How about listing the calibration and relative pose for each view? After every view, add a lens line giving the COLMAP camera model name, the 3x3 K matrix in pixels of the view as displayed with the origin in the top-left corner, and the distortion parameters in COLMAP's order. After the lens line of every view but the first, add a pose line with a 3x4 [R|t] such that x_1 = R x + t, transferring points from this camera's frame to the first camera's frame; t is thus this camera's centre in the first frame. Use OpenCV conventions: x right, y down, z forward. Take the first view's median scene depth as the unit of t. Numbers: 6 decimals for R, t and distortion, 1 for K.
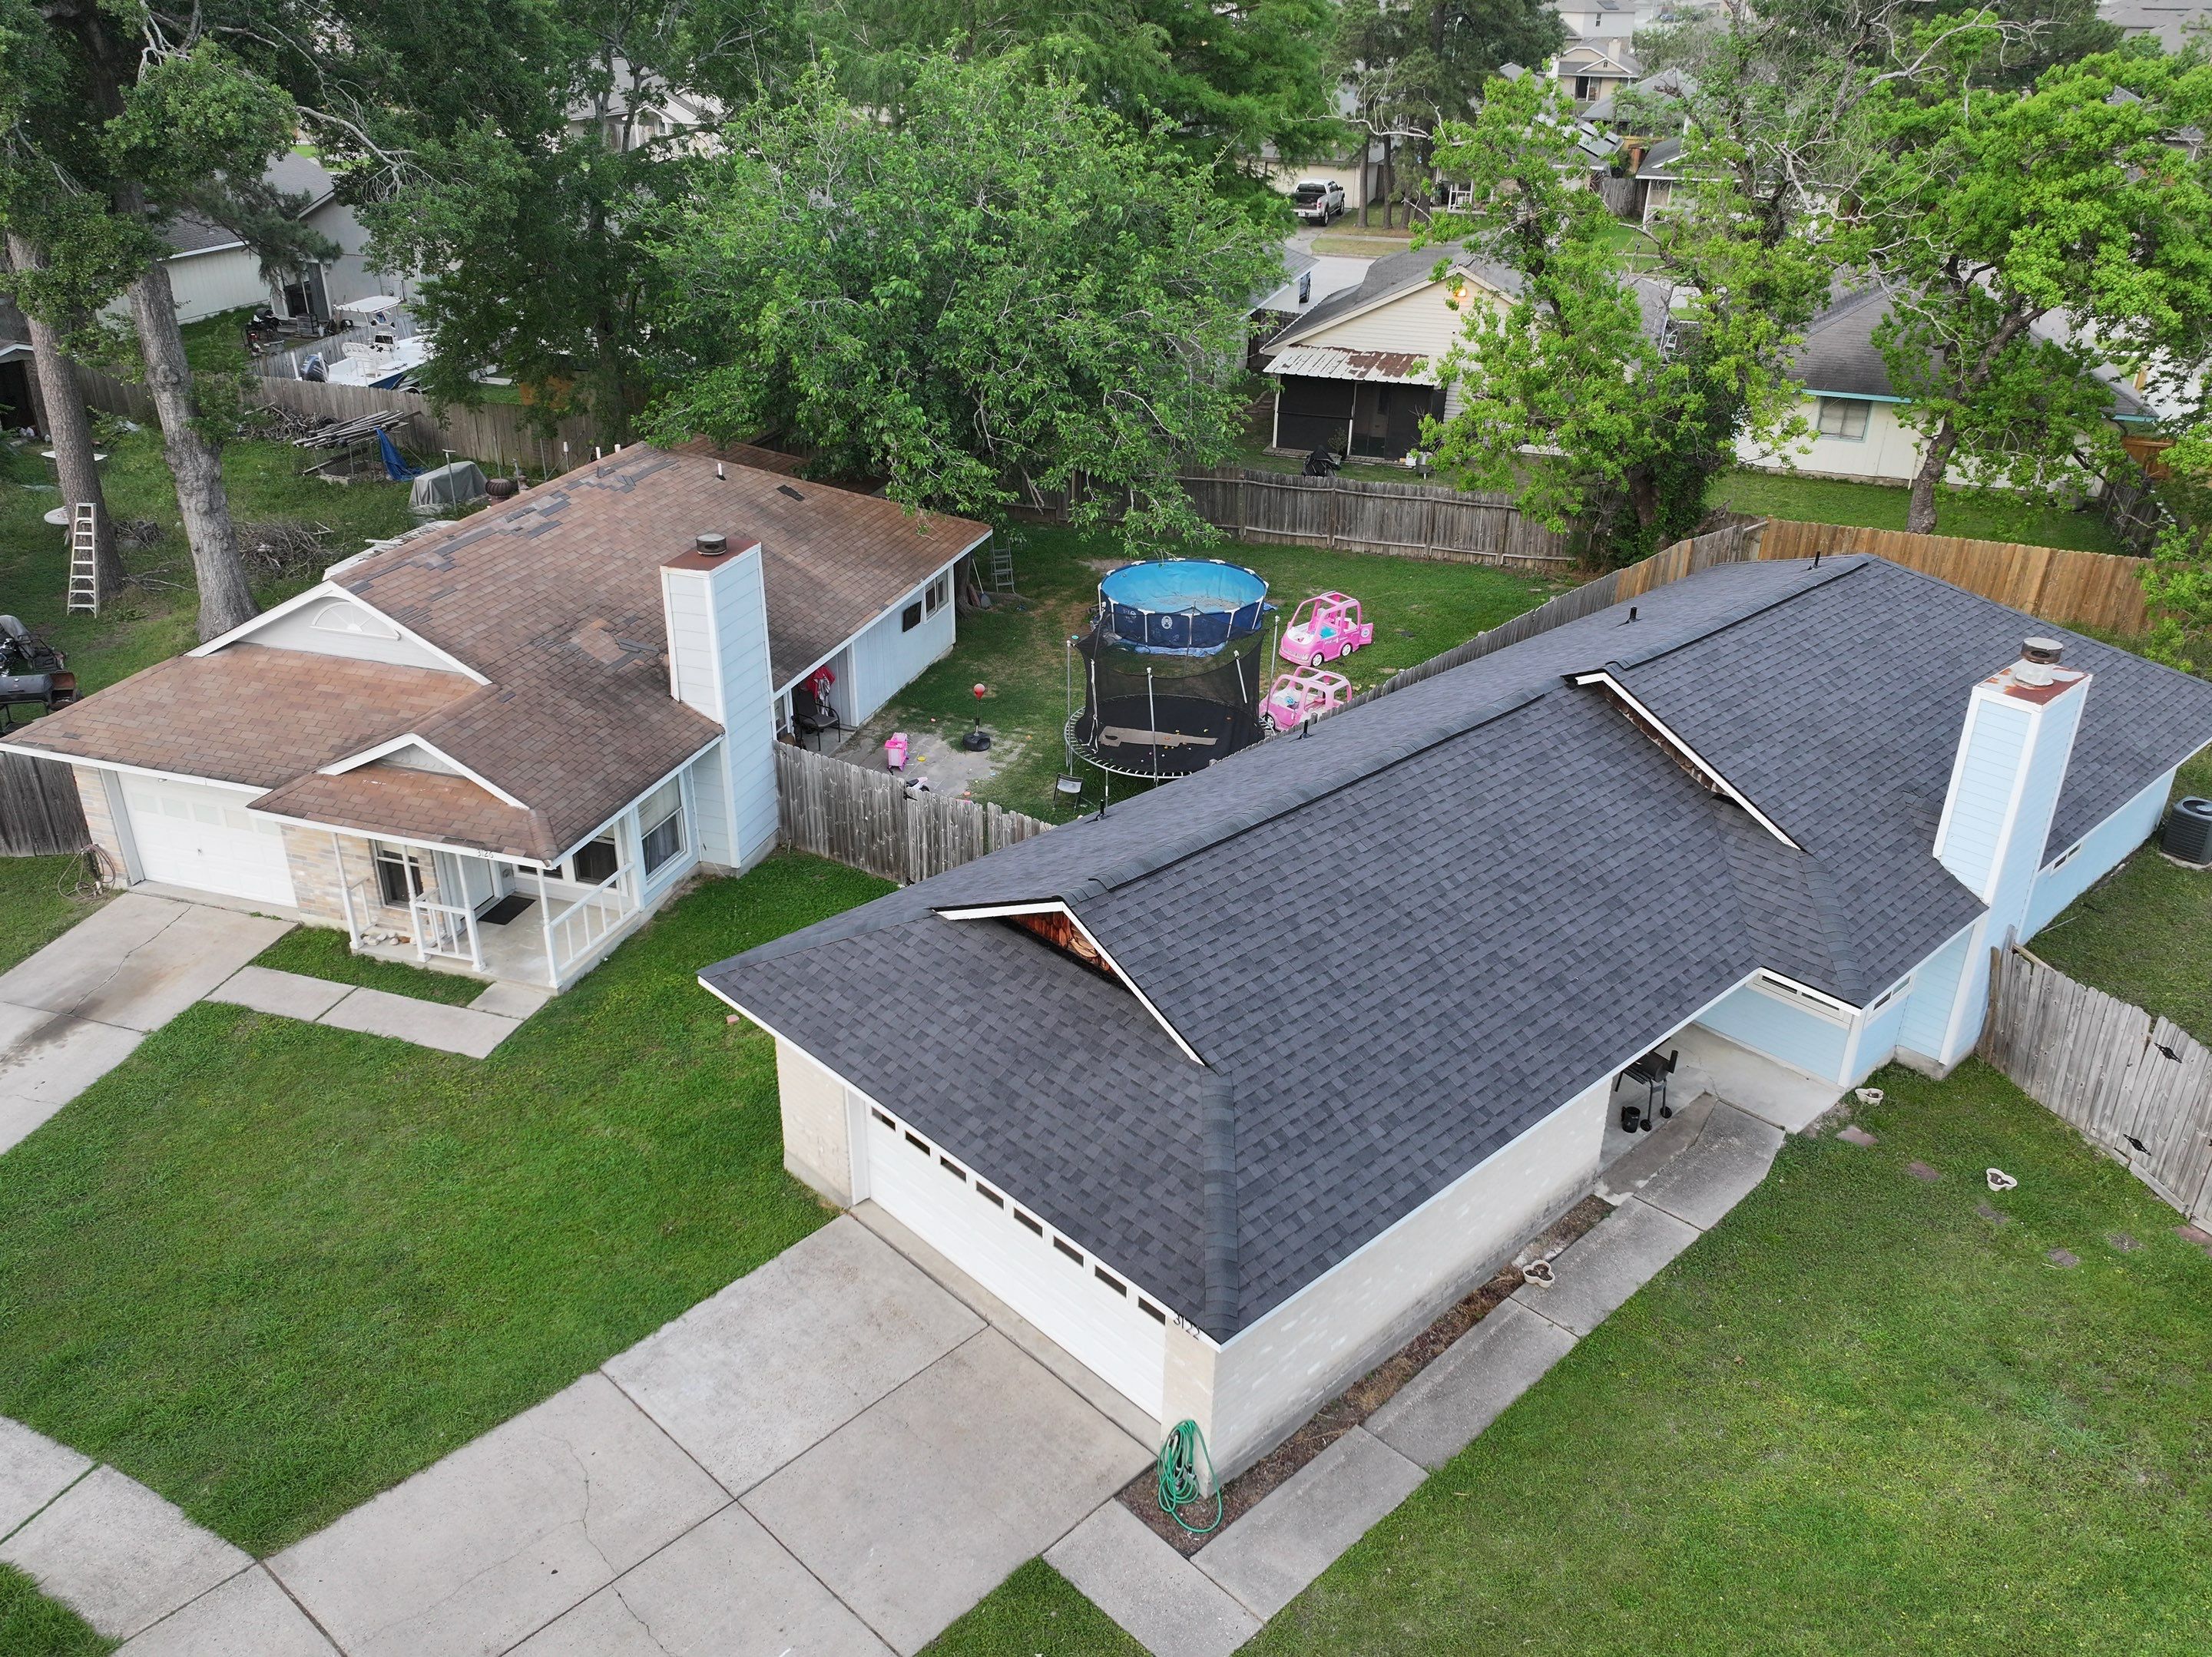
lens RADIAL K [[1774.1, 0, 1105.4], [0, 1774.1, 830.4], [0, 0, 1]] dist [0.012138, -0.012022]
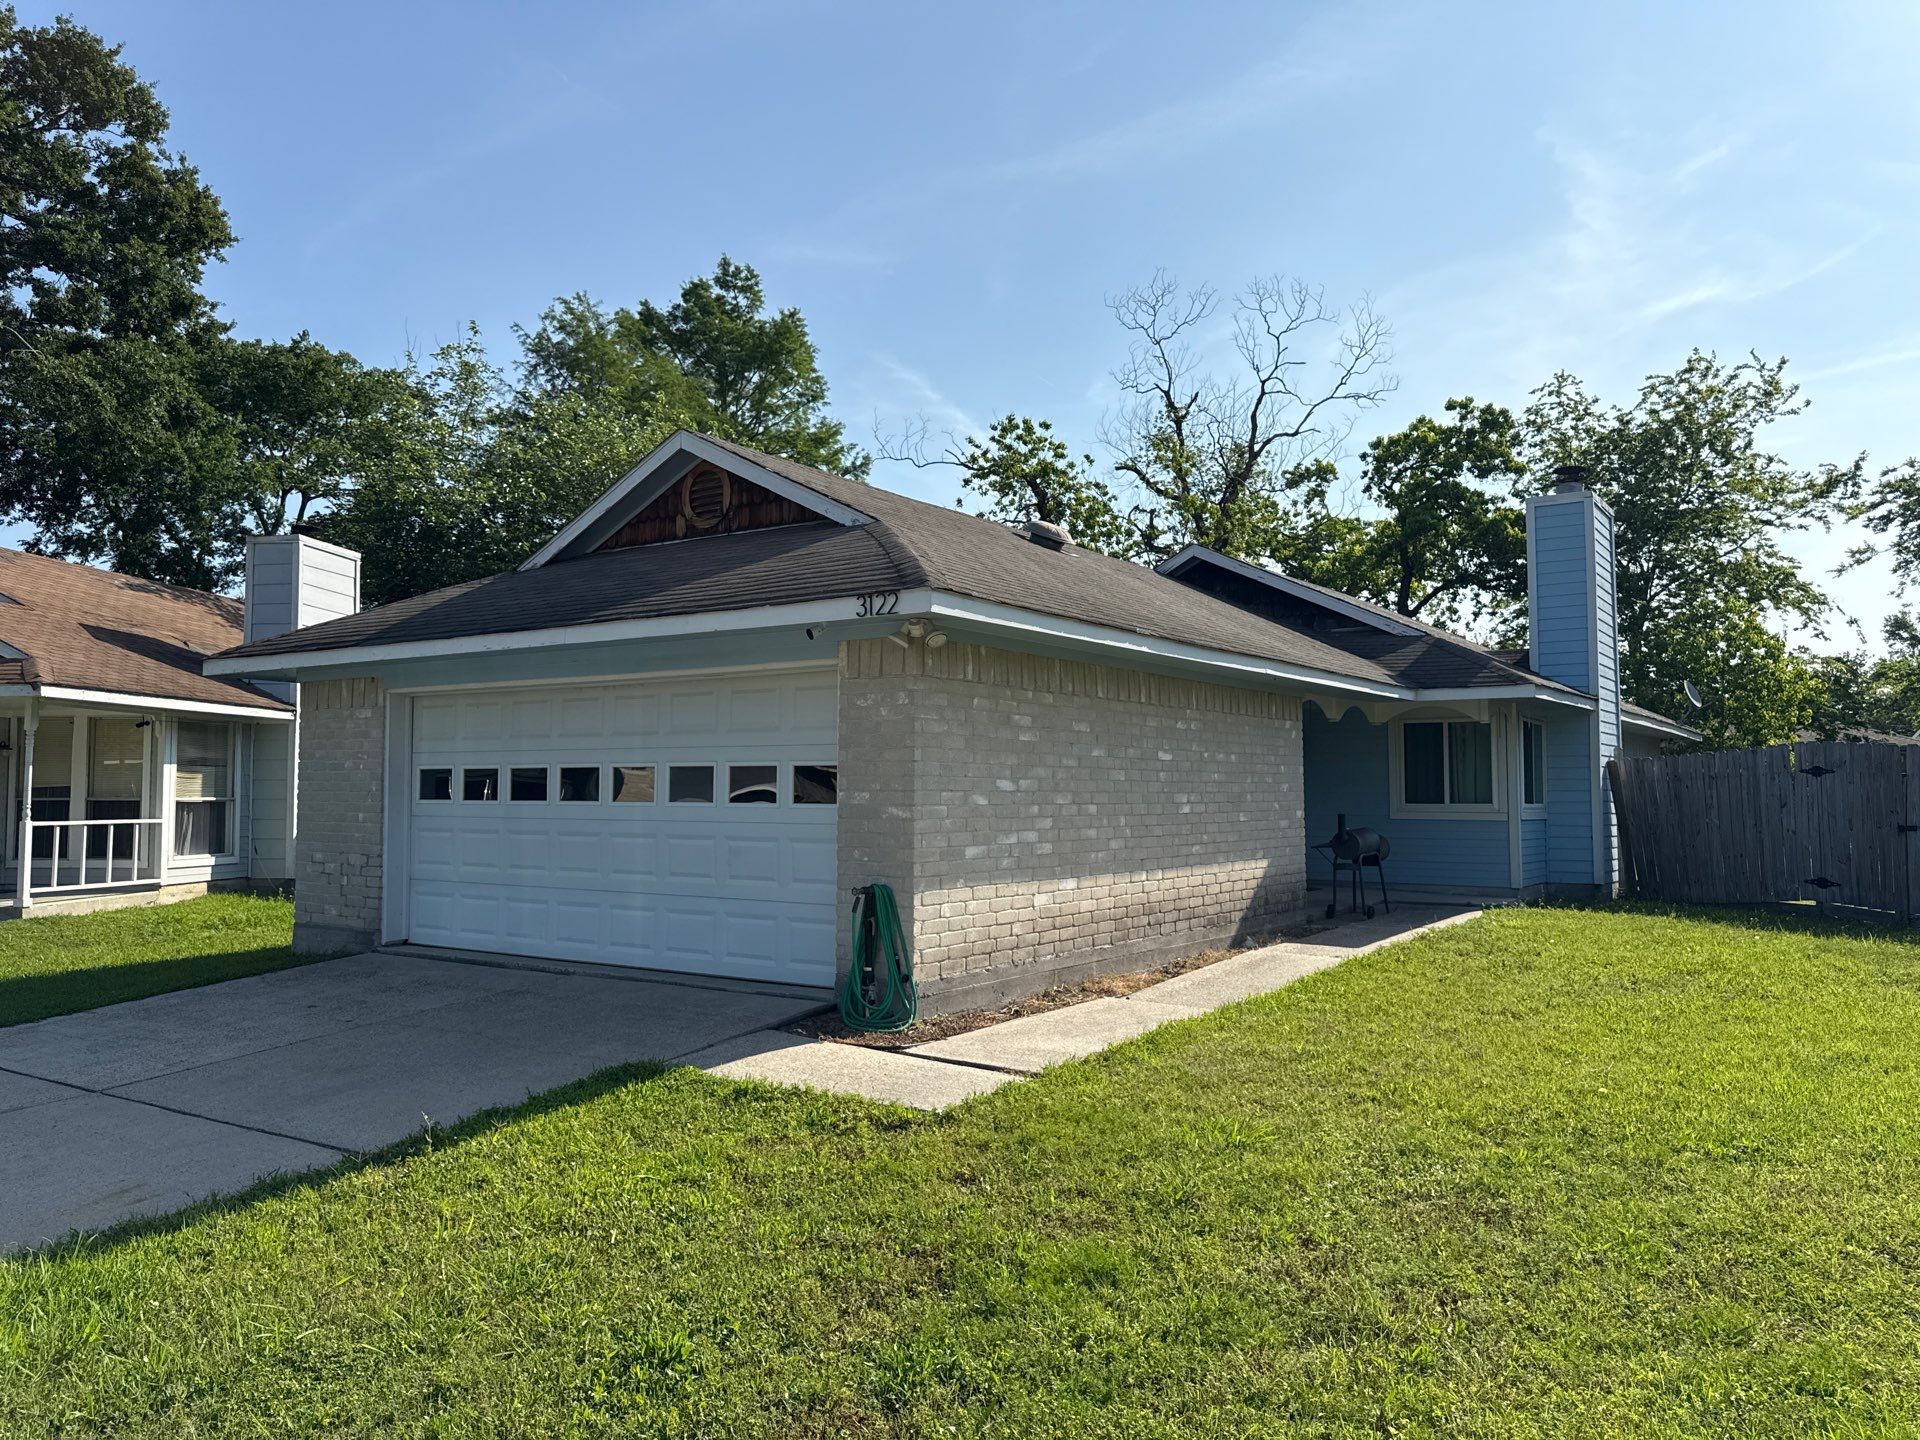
lens RADIAL K [[1380.8, 0, 1000.3], [0, 1380.8, 721.3], [0, 0, 1]] dist [0.035015, -0.001066]
pose [[0.976633, -0.005019, 0.214853, -0.014192], [0.110195, 0.870001, -0.480579, 0.394505], [-0.184511, 0.493025, 0.850225, 0.378338]]
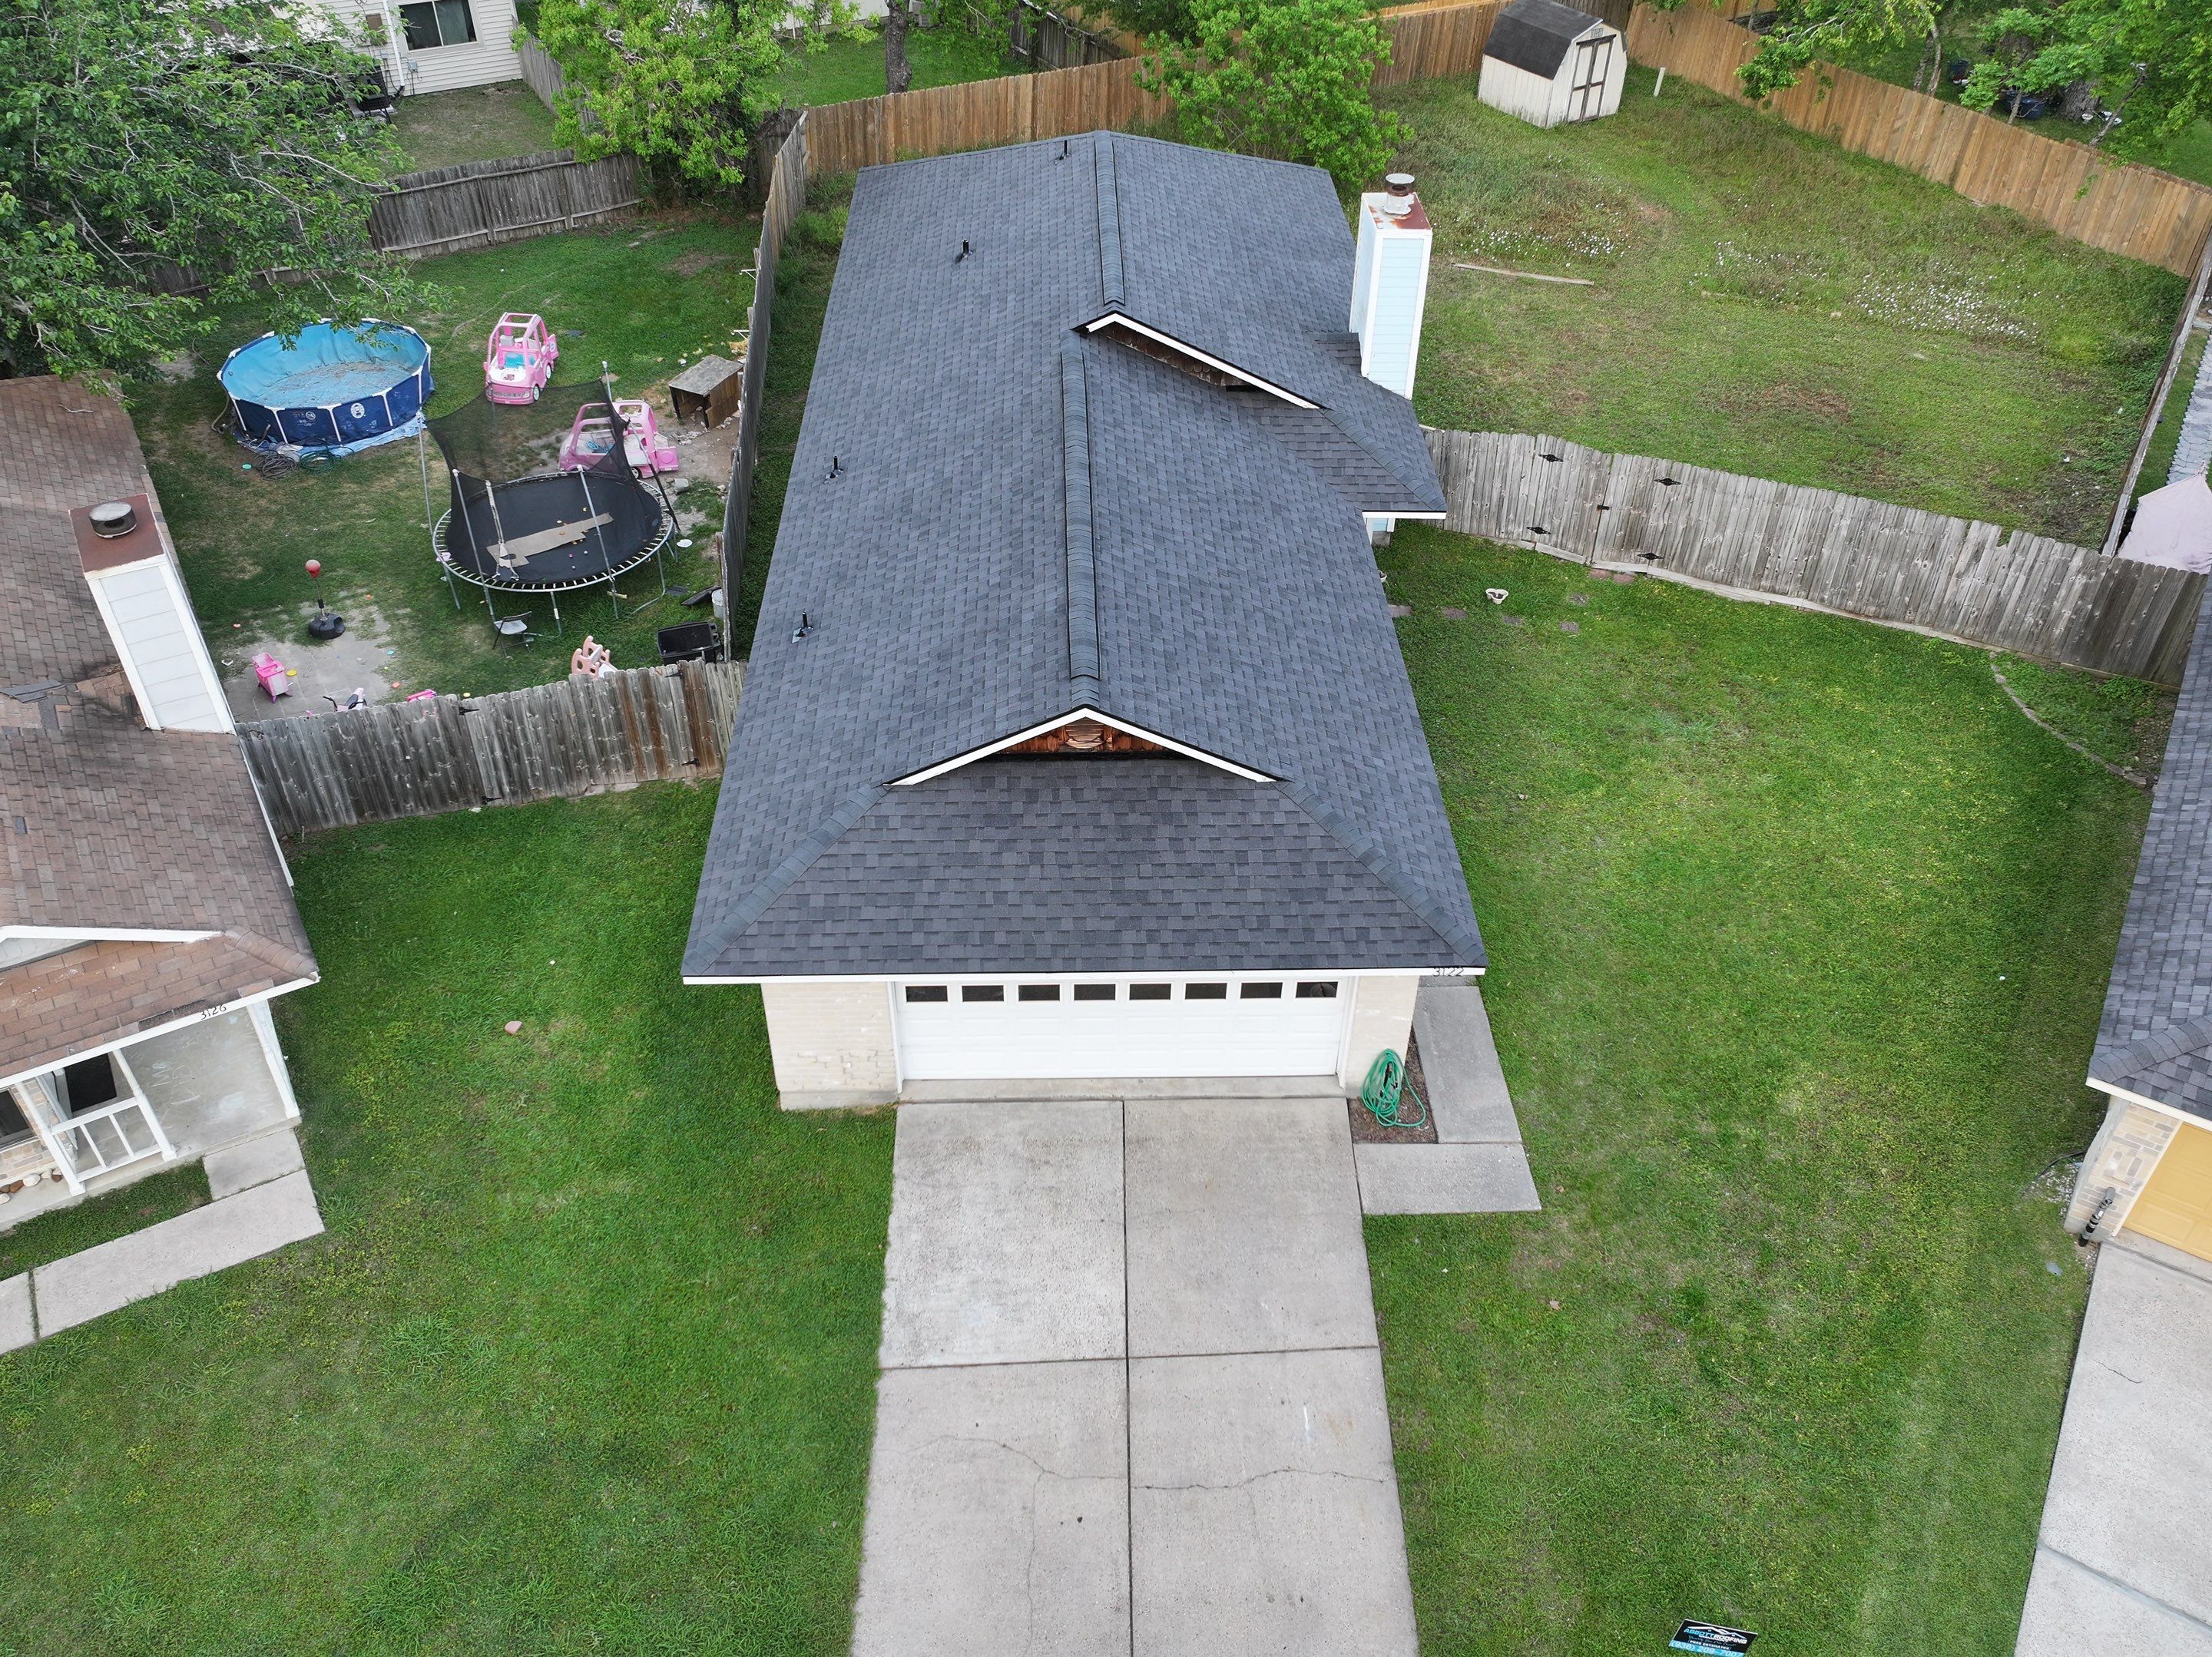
lens RADIAL K [[1774.1, 0, 1105.4], [0, 1774.1, 830.4], [0, 0, 1]] dist [0.012138, -0.012022]
pose [[0.670262, -0.480128, 0.565885, -0.495571], [0.329876, 0.875801, 0.352357, -0.200114], [-0.664779, -0.049500, 0.745399, 0.187271]]
